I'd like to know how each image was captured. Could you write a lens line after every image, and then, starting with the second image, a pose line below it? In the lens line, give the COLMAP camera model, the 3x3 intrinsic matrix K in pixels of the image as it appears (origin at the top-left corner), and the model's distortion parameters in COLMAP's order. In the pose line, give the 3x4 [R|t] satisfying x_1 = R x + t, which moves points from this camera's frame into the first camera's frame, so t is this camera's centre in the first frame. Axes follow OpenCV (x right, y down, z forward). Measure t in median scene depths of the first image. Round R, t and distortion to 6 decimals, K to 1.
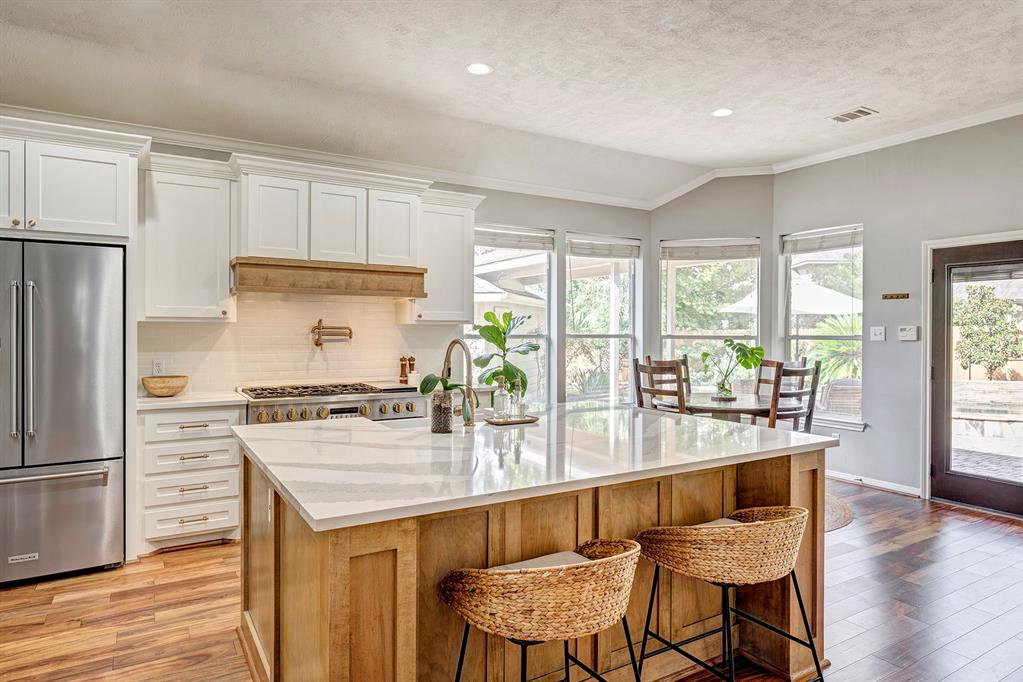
lens RADIAL K [[612.4, 0, 478.1], [0, 612.4, 330.9], [0, 0, 1]] dist [0.010639, 0.001150]
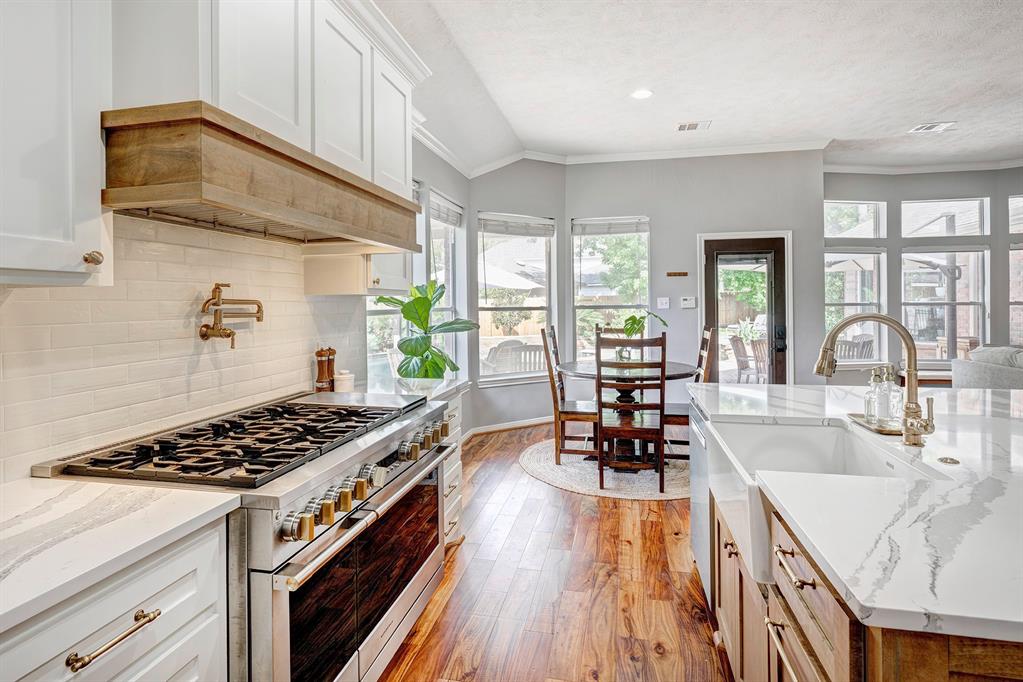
lens RADIAL K [[541.2, 0, 509.3], [0, 541.2, 294.8], [0, 0, 1]] dist [0.007714, 0.000507]
pose [[0.655767, 0.002557, 0.754959, -0.424062], [0.014935, 0.999755, -0.016359, 0.000197], [-0.754816, 0.022003, 0.655568, 0.535384]]
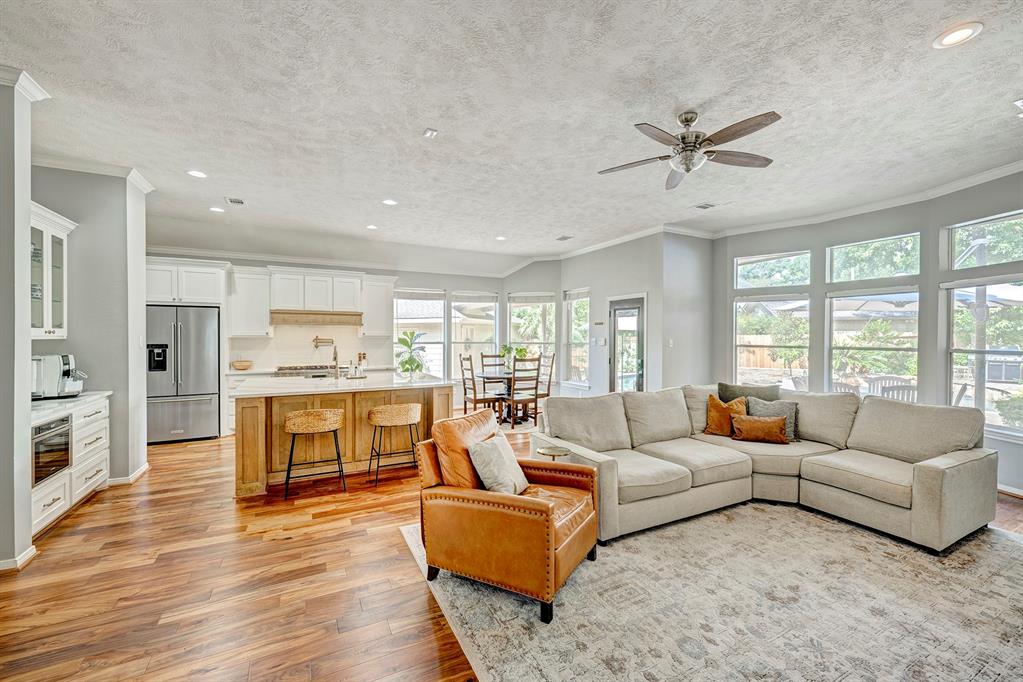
lens RADIAL K [[415.8, 0, 494.2], [0, 415.8, 341.3], [0, 0, 1]] dist [0.004357, -0.000086]
pose [[0.998620, -0.000803, -0.052513, 0.422628], [0.001348, 0.999946, 0.010341, -0.012196], [0.052502, -0.010398, 0.998567, -0.416576]]
